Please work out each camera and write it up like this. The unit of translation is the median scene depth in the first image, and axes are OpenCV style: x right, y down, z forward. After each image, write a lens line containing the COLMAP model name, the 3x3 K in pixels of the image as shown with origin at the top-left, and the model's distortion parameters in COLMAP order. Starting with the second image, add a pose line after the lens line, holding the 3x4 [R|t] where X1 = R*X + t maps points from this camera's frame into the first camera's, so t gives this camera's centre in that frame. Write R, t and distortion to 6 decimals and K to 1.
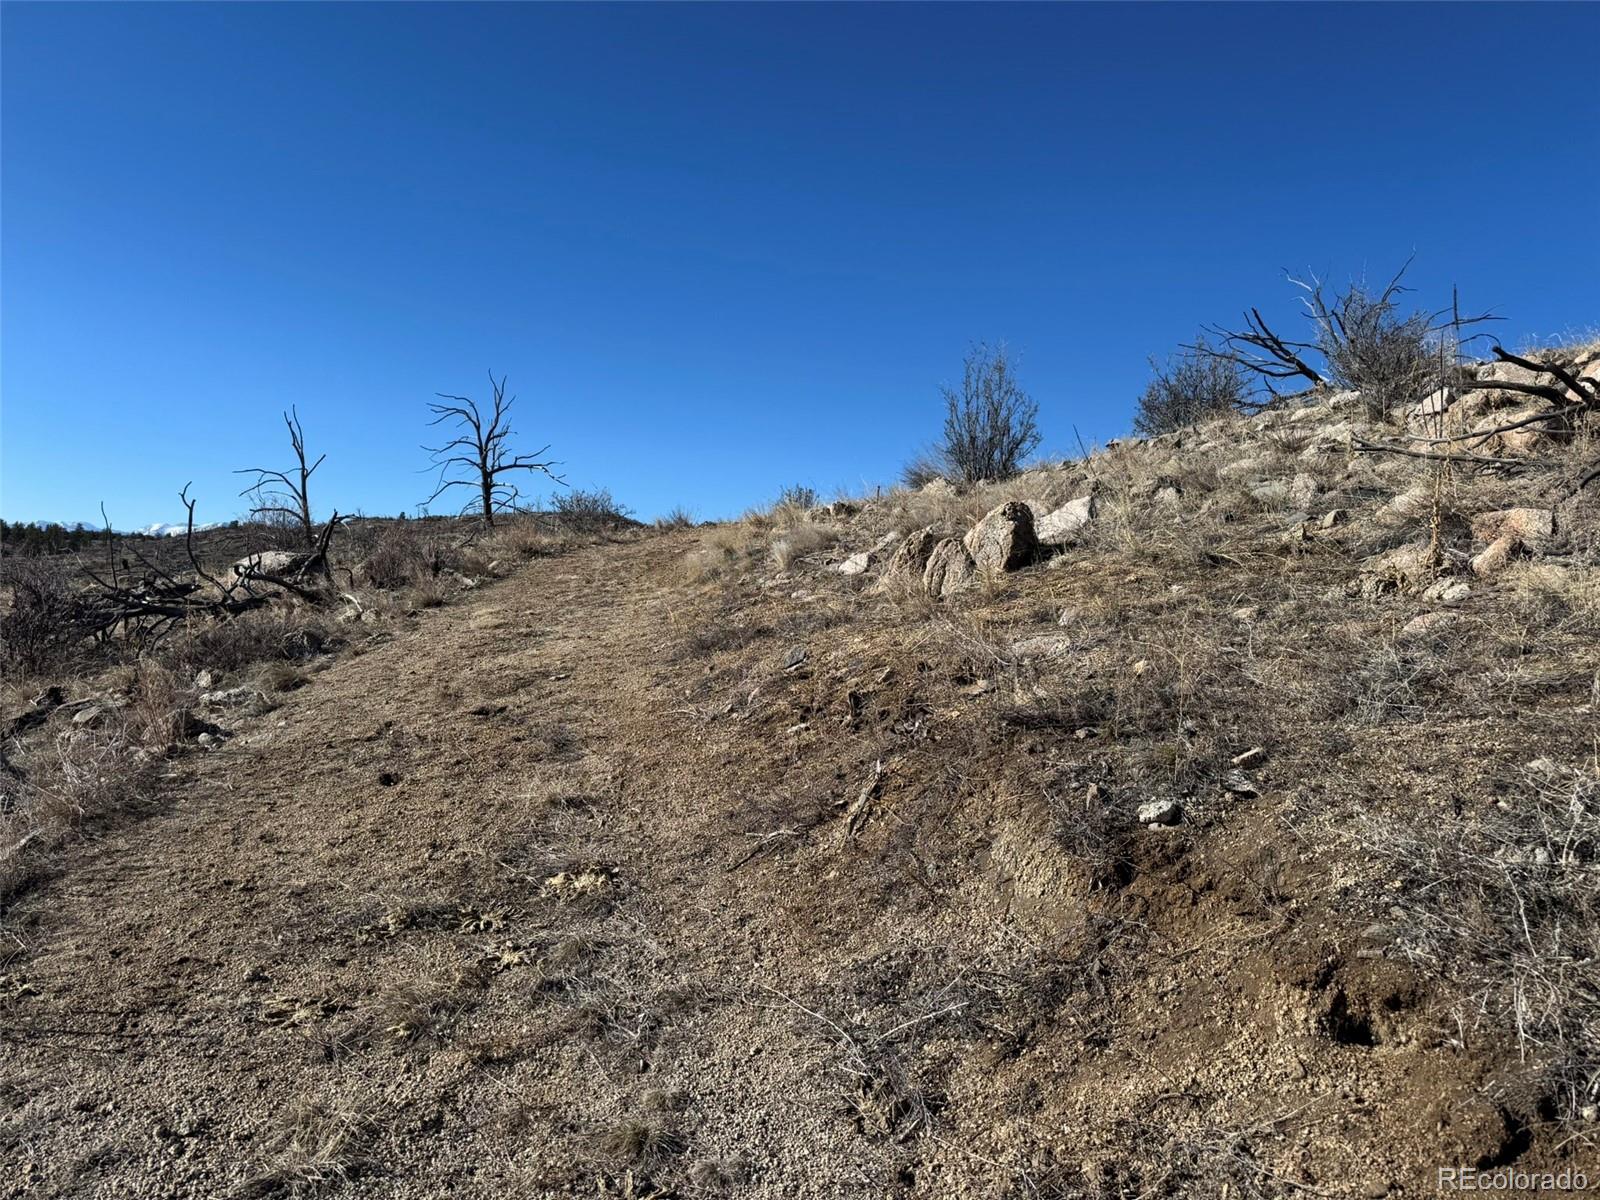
lens RADIAL K [[1127.6, 0, 800.0], [0, 1127.6, 600.0], [0, 0, 1]] dist [0.019325, -0.021139]
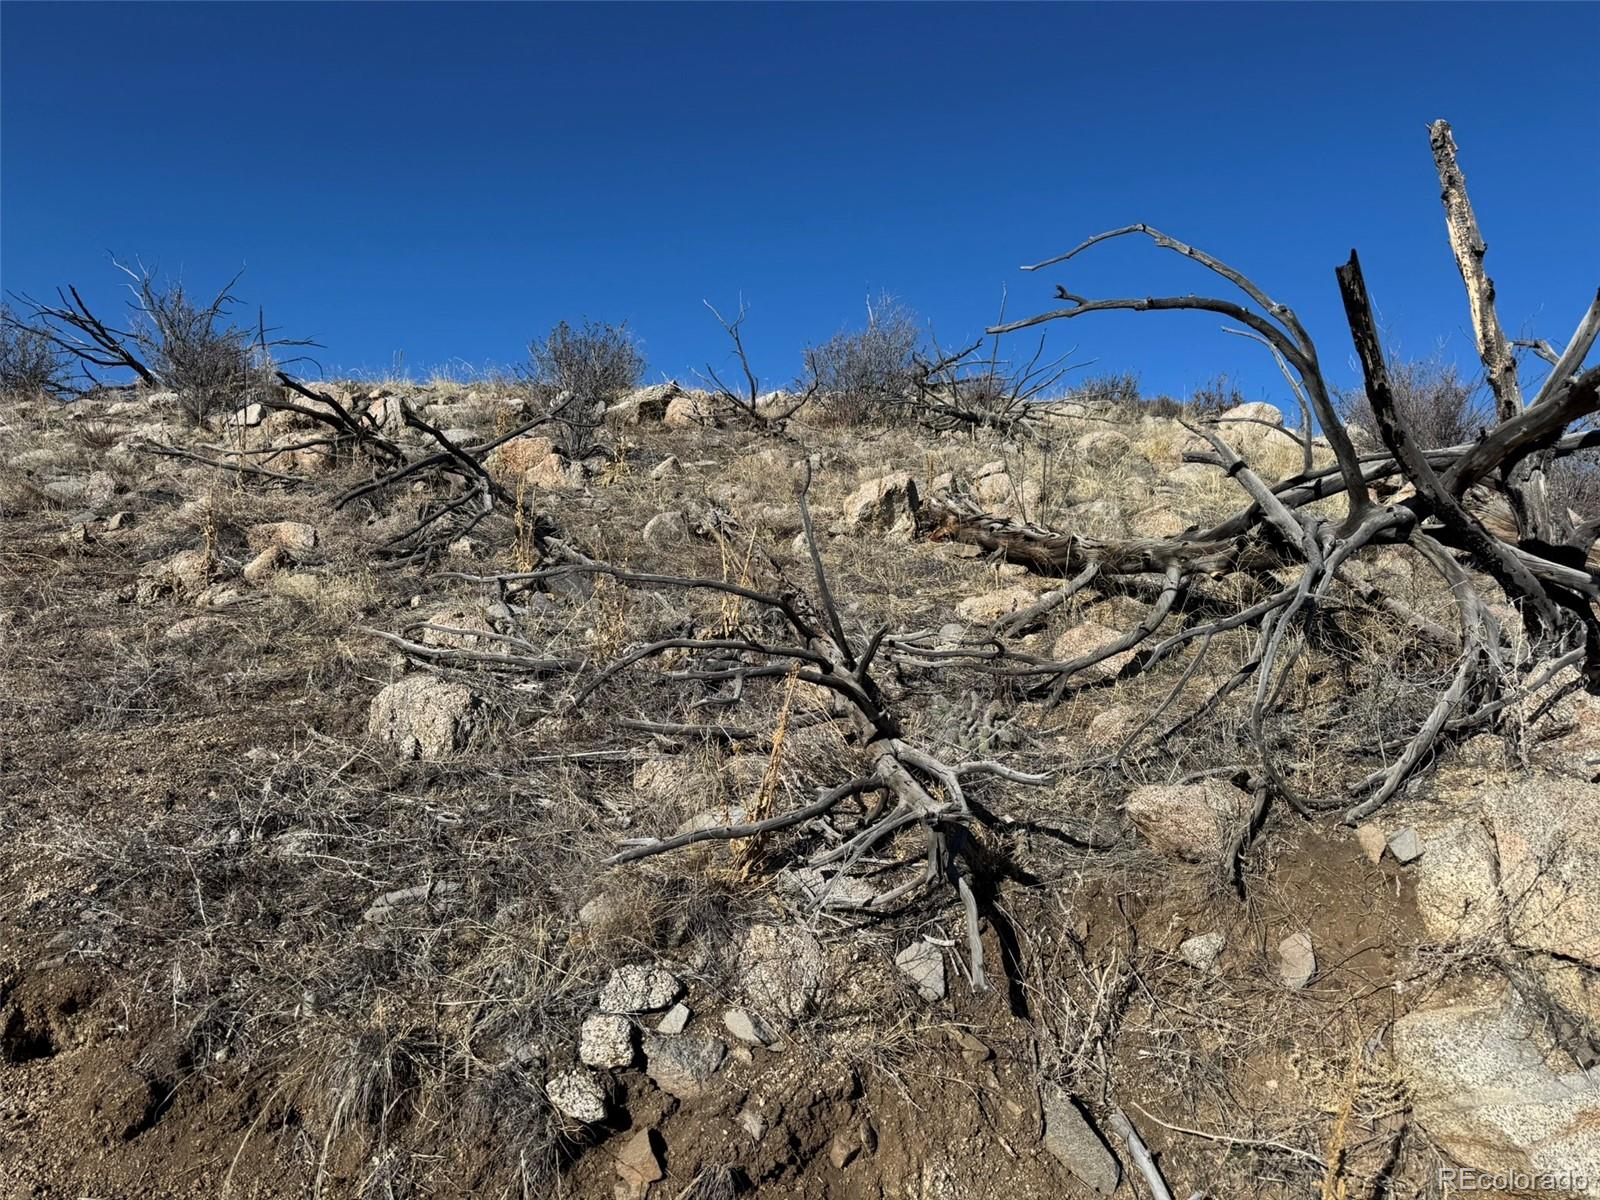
lens RADIAL K [[1127.6, 0, 800.0], [0, 1127.6, 600.0], [0, 0, 1]] dist [0.019325, -0.021139]
pose [[0.594168, 0.002374, 0.804337, 0.047067], [-0.000059, 0.999996, -0.002908, -0.001673], [-0.804341, 0.001680, 0.594166, -0.059022]]
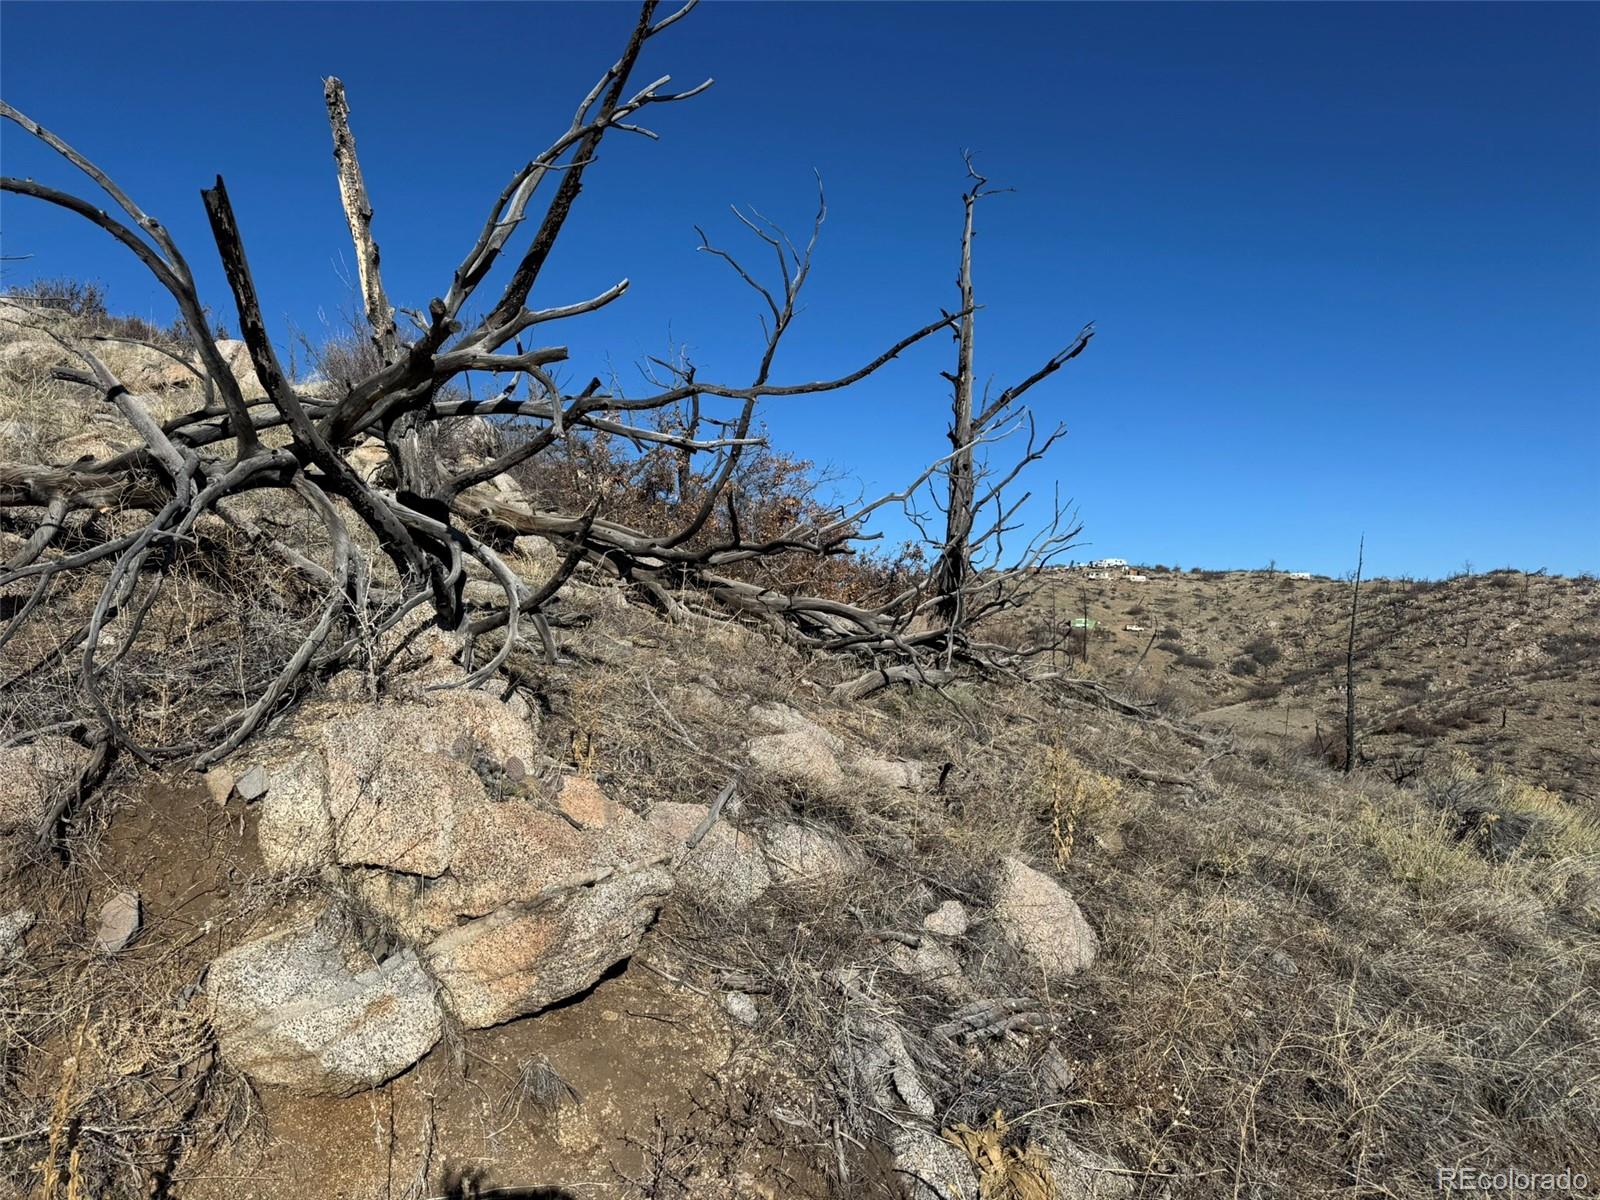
lens RADIAL K [[1127.6, 0, 800.0], [0, 1127.6, 600.0], [0, 0, 1]] dist [0.019325, -0.021139]
pose [[-0.201452, -0.035615, 0.978851, 0.090409], [-0.023817, 0.999221, 0.031454, 0.005368], [-0.979209, -0.016977, -0.202143, -0.164453]]
